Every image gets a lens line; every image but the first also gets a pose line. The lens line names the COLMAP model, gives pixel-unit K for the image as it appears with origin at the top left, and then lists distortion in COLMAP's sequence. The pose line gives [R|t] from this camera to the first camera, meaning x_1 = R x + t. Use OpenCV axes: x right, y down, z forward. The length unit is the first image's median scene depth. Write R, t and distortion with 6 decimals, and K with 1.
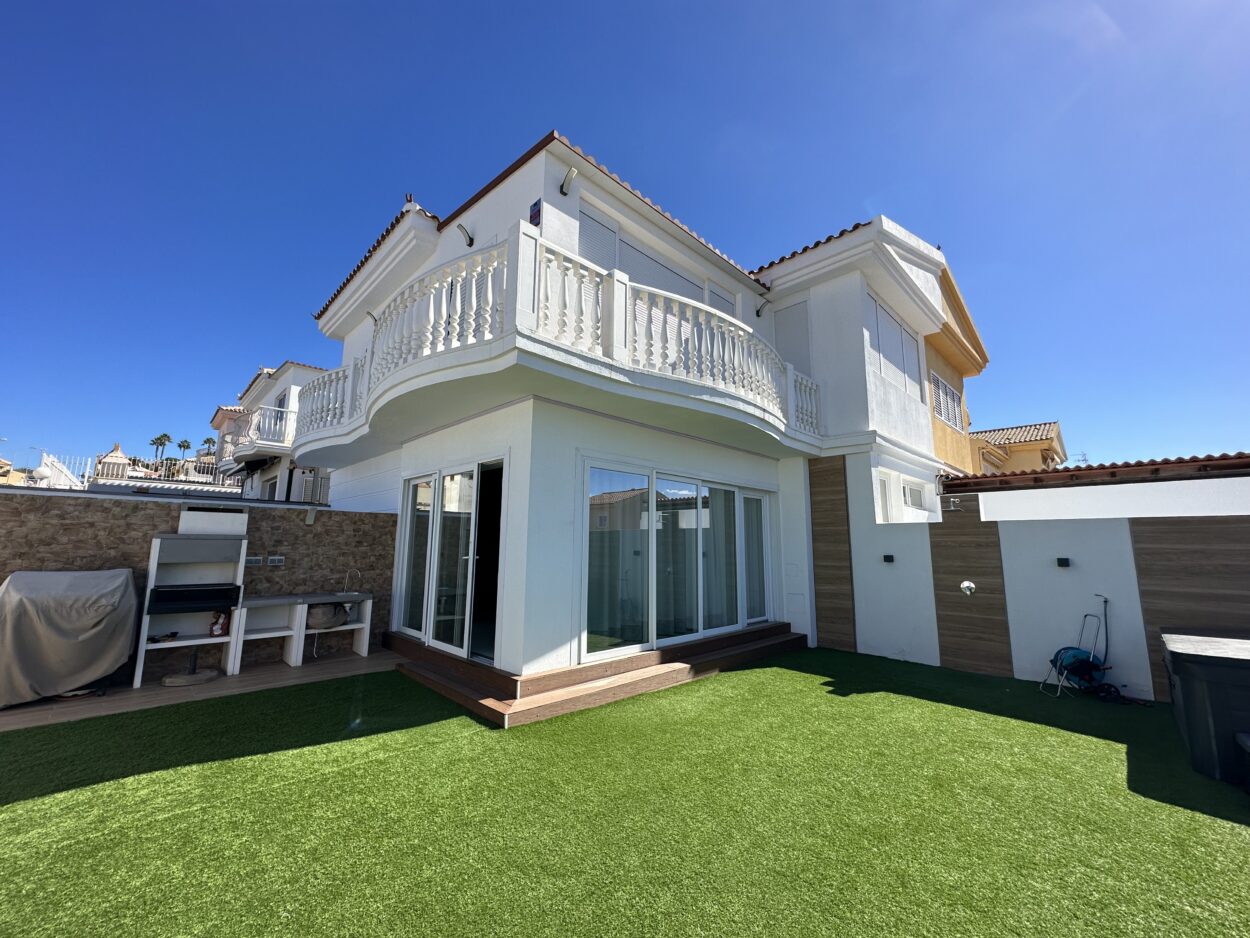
lens RADIAL K [[496.0, 0, 622.3], [0, 496.0, 468.6], [0, 0, 1]] dist [-0.004913, 0.000889]
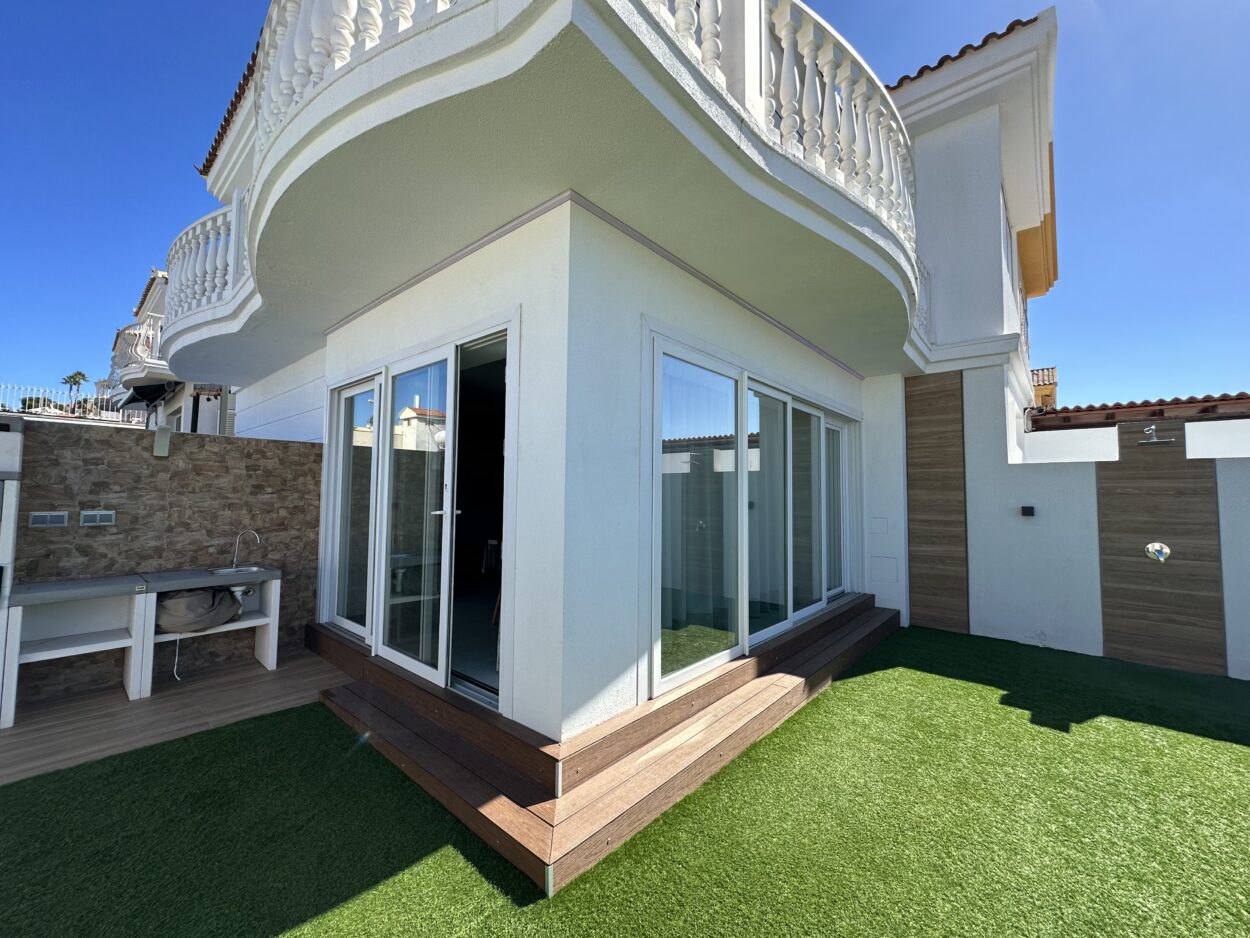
lens RADIAL K [[496.0, 0, 622.5], [0, 496.0, 468.3], [0, 0, 1]] dist [-0.004913, 0.000889]
pose [[0.997035, 0.004986, 0.076794, -0.124961], [-0.012672, 0.994914, 0.099924, 0.058677], [-0.075905, -0.100601, 0.992027, 0.358996]]
